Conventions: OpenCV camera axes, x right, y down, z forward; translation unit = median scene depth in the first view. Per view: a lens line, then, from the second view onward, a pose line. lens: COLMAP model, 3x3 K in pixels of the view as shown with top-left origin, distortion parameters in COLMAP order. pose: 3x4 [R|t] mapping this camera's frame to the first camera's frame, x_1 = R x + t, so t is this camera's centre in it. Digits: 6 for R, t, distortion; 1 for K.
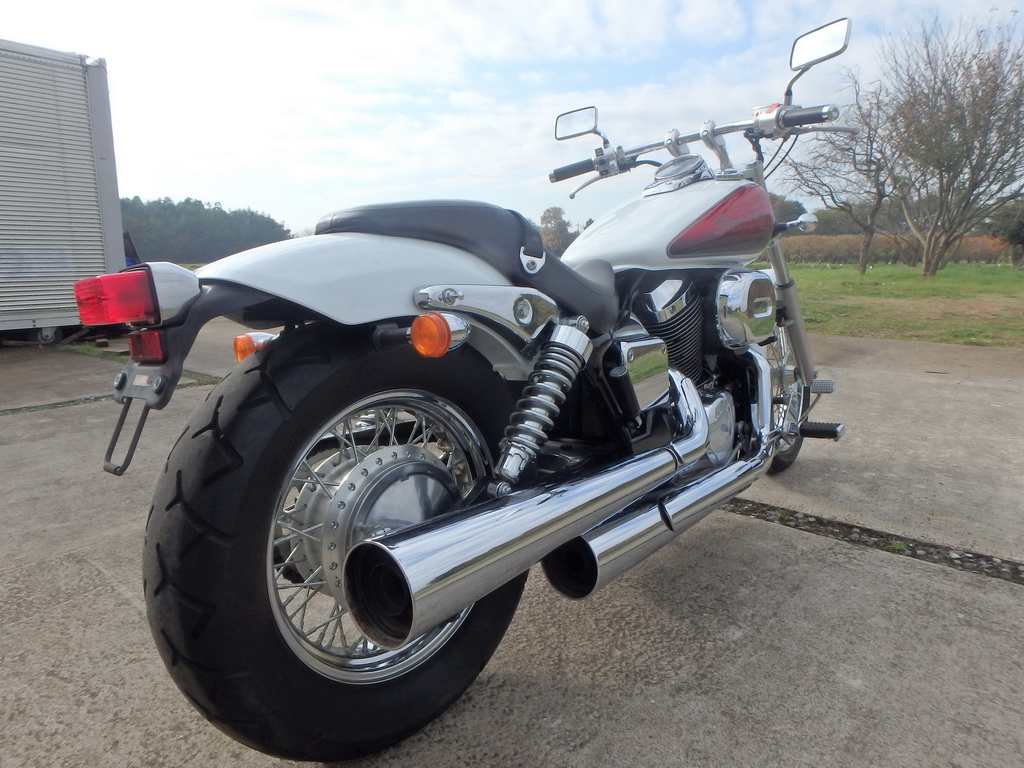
lens RADIAL K [[648.0, 0, 514.6], [0, 648.0, 379.6], [0, 0, 1]] dist [-0.038427, 0.015584]
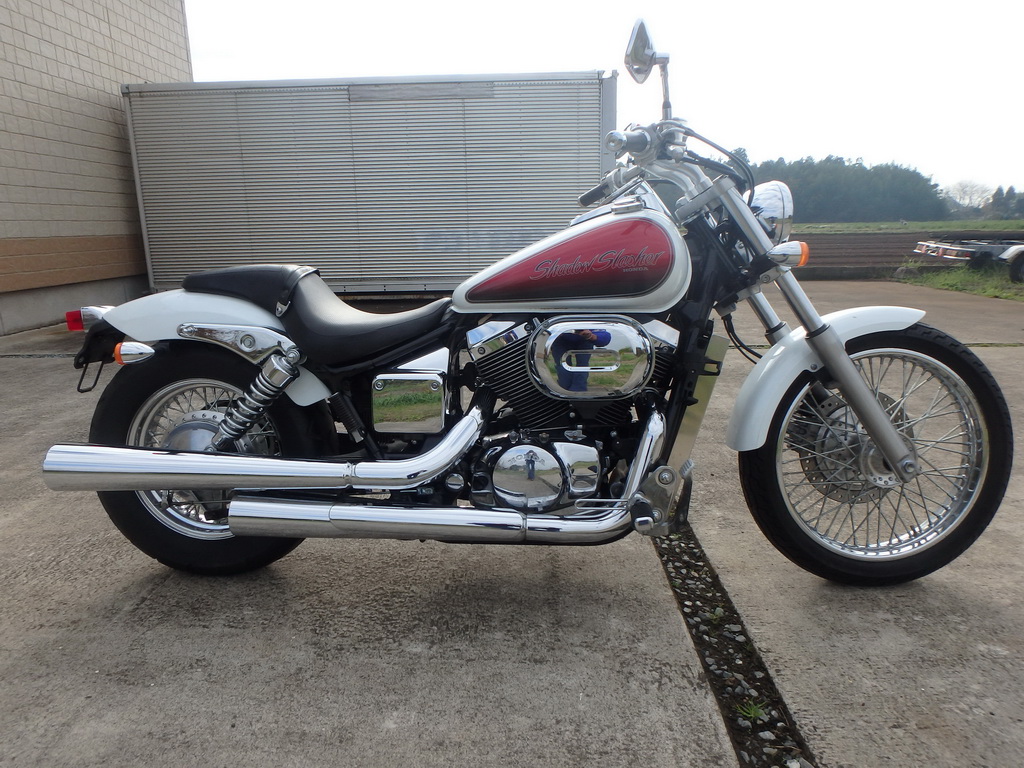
lens RADIAL K [[648.0, 0, 509.7], [0, 648.0, 378.1], [0, 0, 1]] dist [-0.038427, 0.015584]
pose [[0.608266, 0.175203, -0.774155, 1.281662], [-0.127639, 0.984232, 0.122458, -0.232380], [0.783403, 0.024325, 0.621038, 0.443626]]
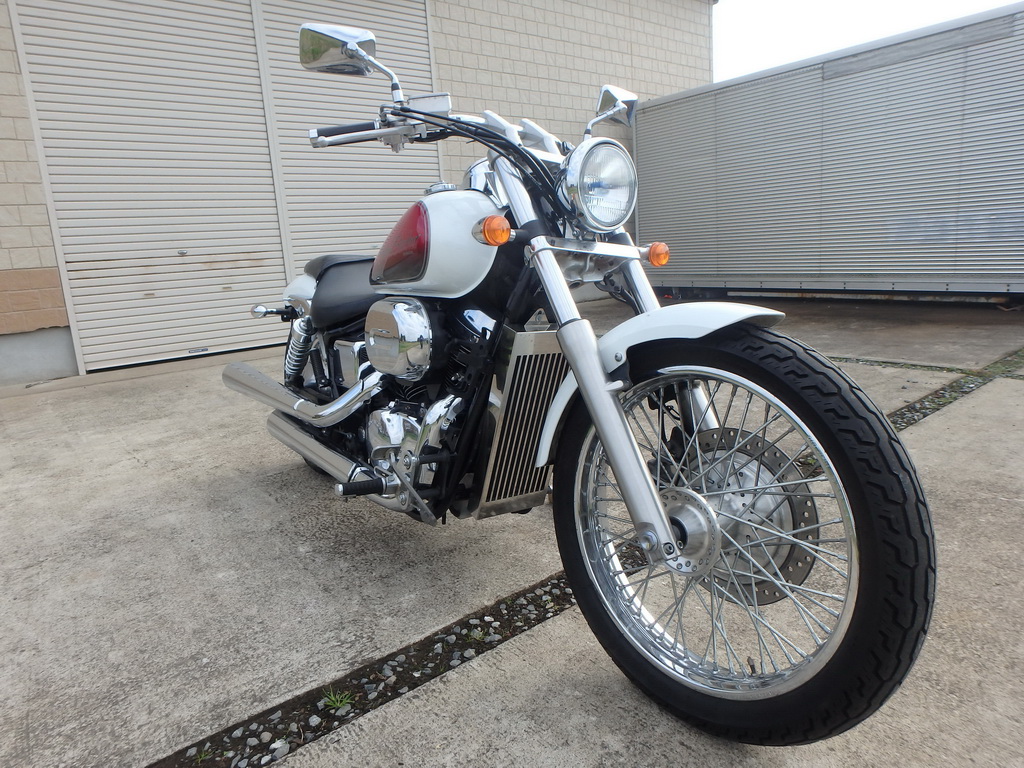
lens RADIAL K [[648.0, 0, 510.0], [0, 648.0, 382.2], [0, 0, 1]] dist [-0.038427, 0.015584]
pose [[-0.227762, 0.214118, -0.949883, 1.599144], [-0.113862, 0.962974, 0.244371, -0.384984], [0.967037, 0.163814, -0.194948, 1.746678]]
